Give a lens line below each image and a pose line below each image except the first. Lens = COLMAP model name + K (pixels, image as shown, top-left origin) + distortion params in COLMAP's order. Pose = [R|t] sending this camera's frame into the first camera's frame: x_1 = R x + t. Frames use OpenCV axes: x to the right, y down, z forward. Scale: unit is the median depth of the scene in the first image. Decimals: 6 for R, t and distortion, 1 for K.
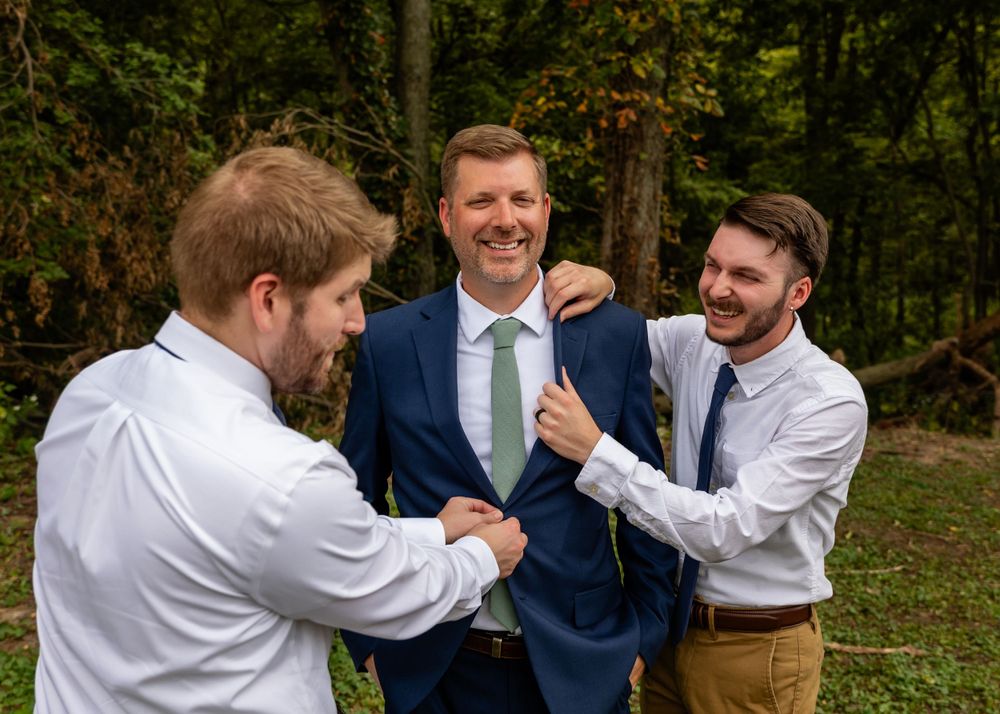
lens RADIAL K [[1208.8, 0, 498.6], [0, 1208.8, 308.9], [0, 0, 1]] dist [-0.009729, 0.004624]
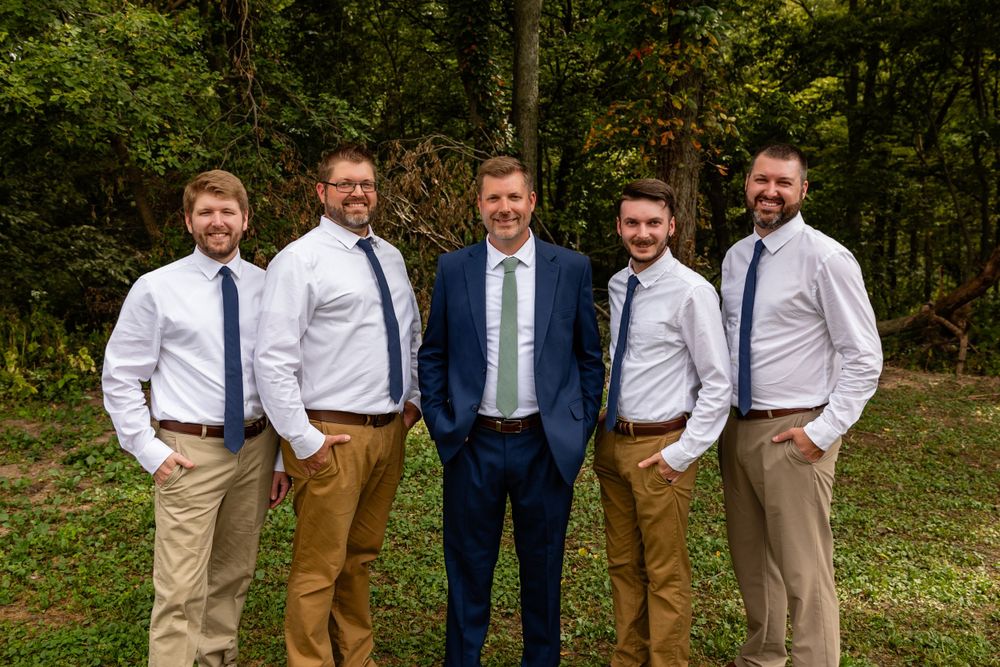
lens RADIAL K [[956.8, 0, 487.7], [0, 956.8, 286.9], [0, 0, 1]] dist [-0.019064, -0.001599]
pose [[0.991532, 0.004374, -0.129786, 0.042780], [-0.004294, 0.999990, 0.000894, 0.012291], [0.129789, -0.000329, 0.991542, -0.113190]]
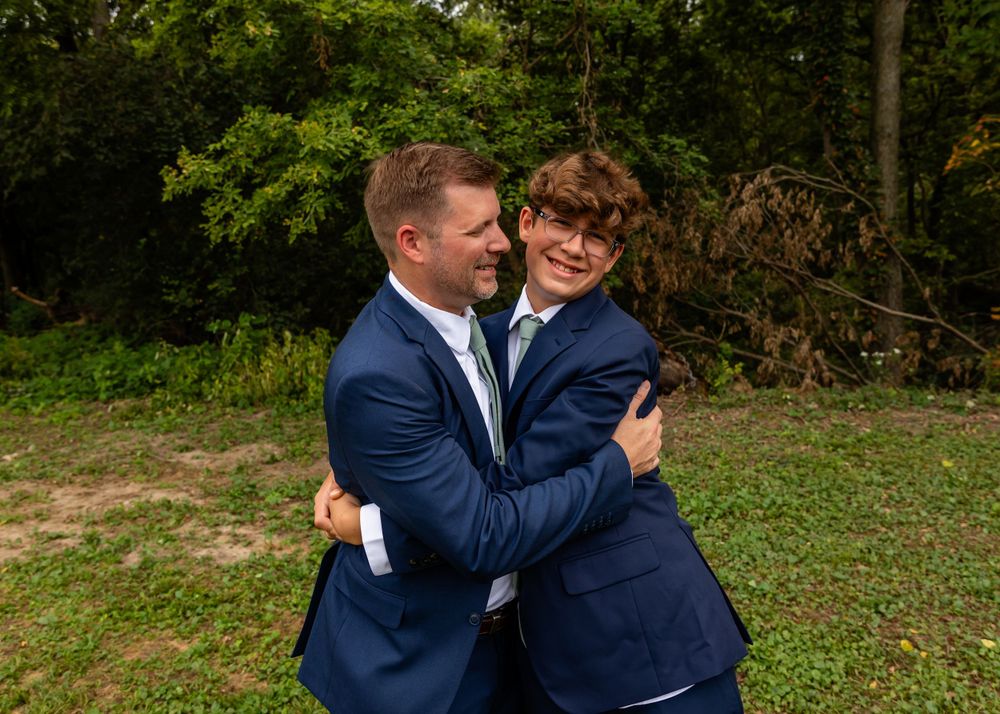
lens RADIAL K [[802.5, 0, 489.9], [0, 802.5, 314.2], [0, 0, 1]] dist [0.006821, -0.002231]
pose [[0.843467, 0.007677, -0.537126, 0.063270], [-0.003922, 0.999959, 0.008134, 0.004591], [0.537167, -0.004754, 0.843463, 0.004571]]
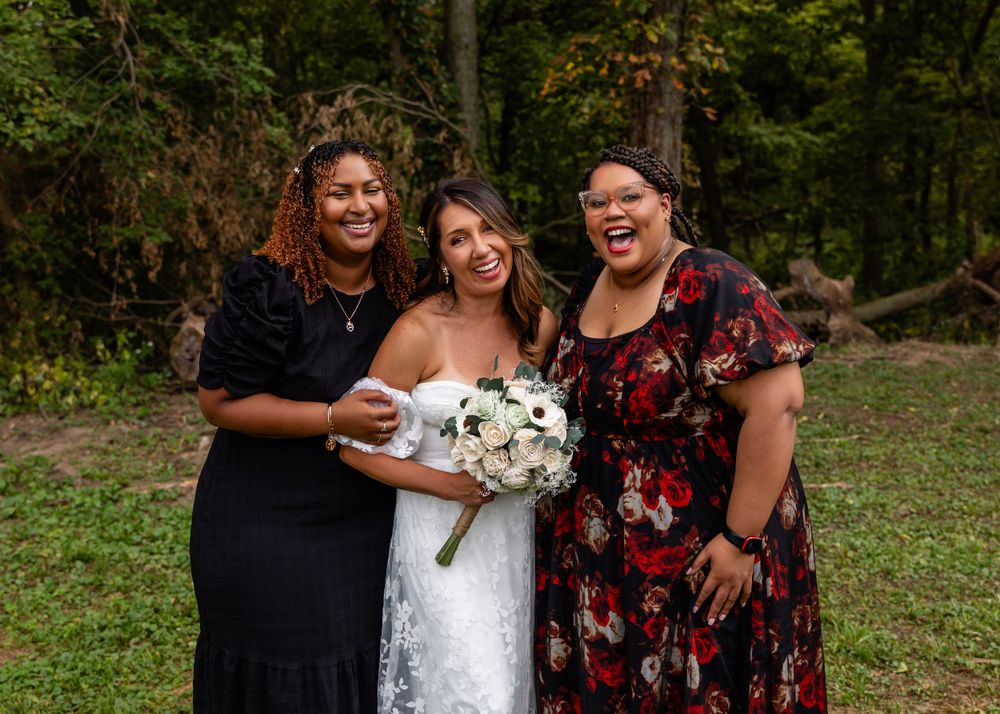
lens RADIAL K [[1255.2, 0, 496.5], [0, 1255.2, 342.5], [0, 0, 1]] dist [0.000348, -0.035224]
pose [[0.997058, -0.042456, -0.063818, 0.031985], [0.045950, 0.997466, 0.054315, 0.019894], [0.061350, -0.057088, 0.996482, -0.196573]]
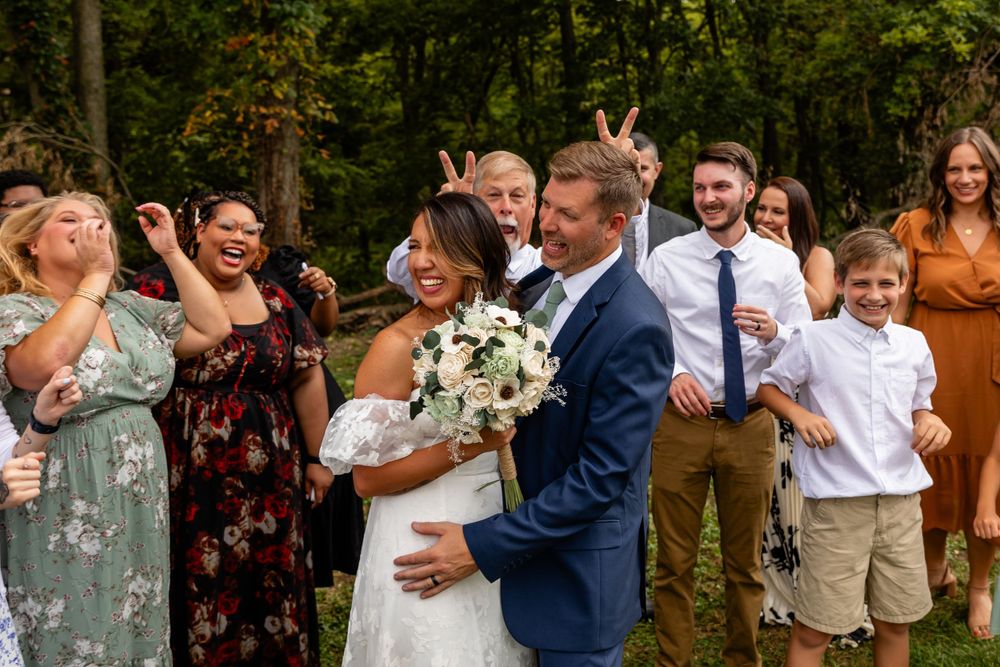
lens RADIAL K [[1057.4, 0, 518.4], [0, 1057.4, 266.9], [0, 0, 1]] dist [-0.009126, 0.009130]
pose [[0.939227, -0.066730, 0.336750, -0.054226], [0.067678, 0.997667, 0.008938, 0.021055], [-0.336561, 0.014396, 0.941552, -0.292249]]
